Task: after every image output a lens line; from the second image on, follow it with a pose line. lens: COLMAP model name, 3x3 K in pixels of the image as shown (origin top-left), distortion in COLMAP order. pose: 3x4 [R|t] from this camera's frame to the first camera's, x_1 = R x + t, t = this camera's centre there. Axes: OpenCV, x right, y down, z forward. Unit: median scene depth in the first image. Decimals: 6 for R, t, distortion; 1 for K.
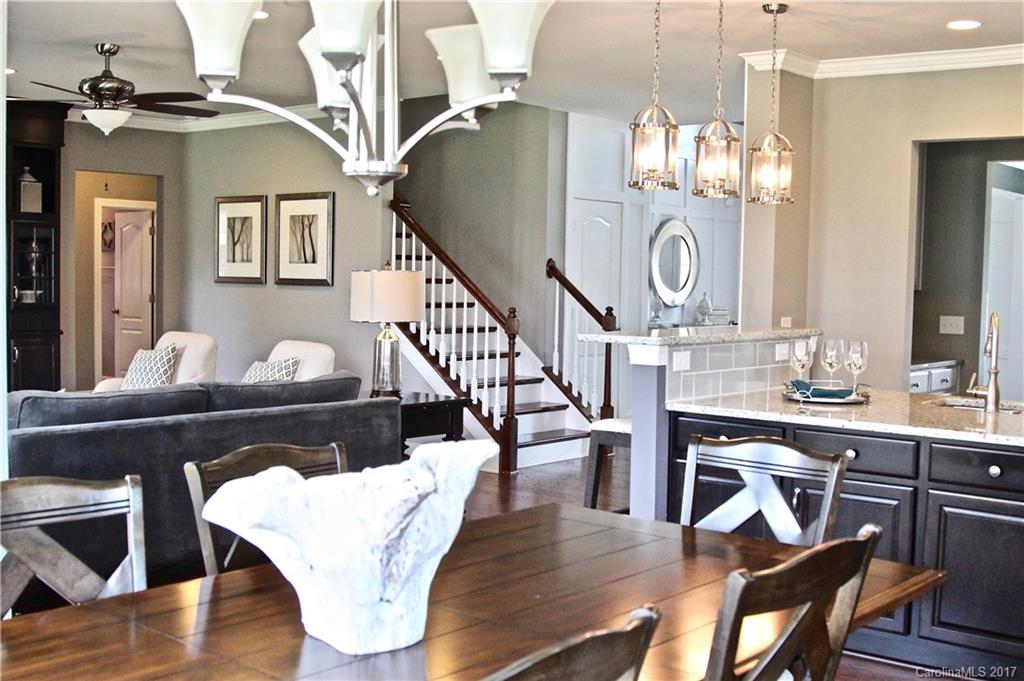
lens RADIAL K [[1208.7, 0, 514.5], [0, 1208.7, 345.4], [0, 0, 1]] dist [-0.105950, 0.000000]
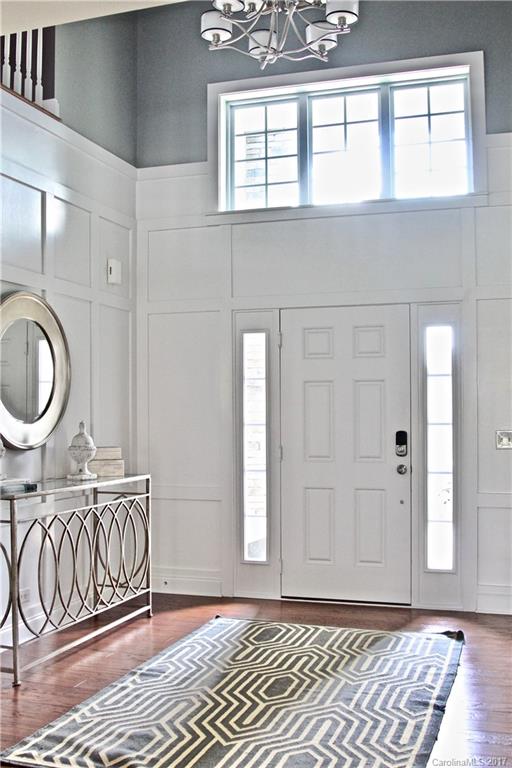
lens RADIAL K [[858.0, 0, 255.5], [0, 858.0, 383.5], [0, 0, 1]] dist [-0.106397, 0.000000]
pose [[0.932119, -0.020056, 0.361596, 0.088744], [0.043146, 0.997504, -0.055894, -0.035676], [-0.359572, 0.067702, 0.930658, 0.591942]]
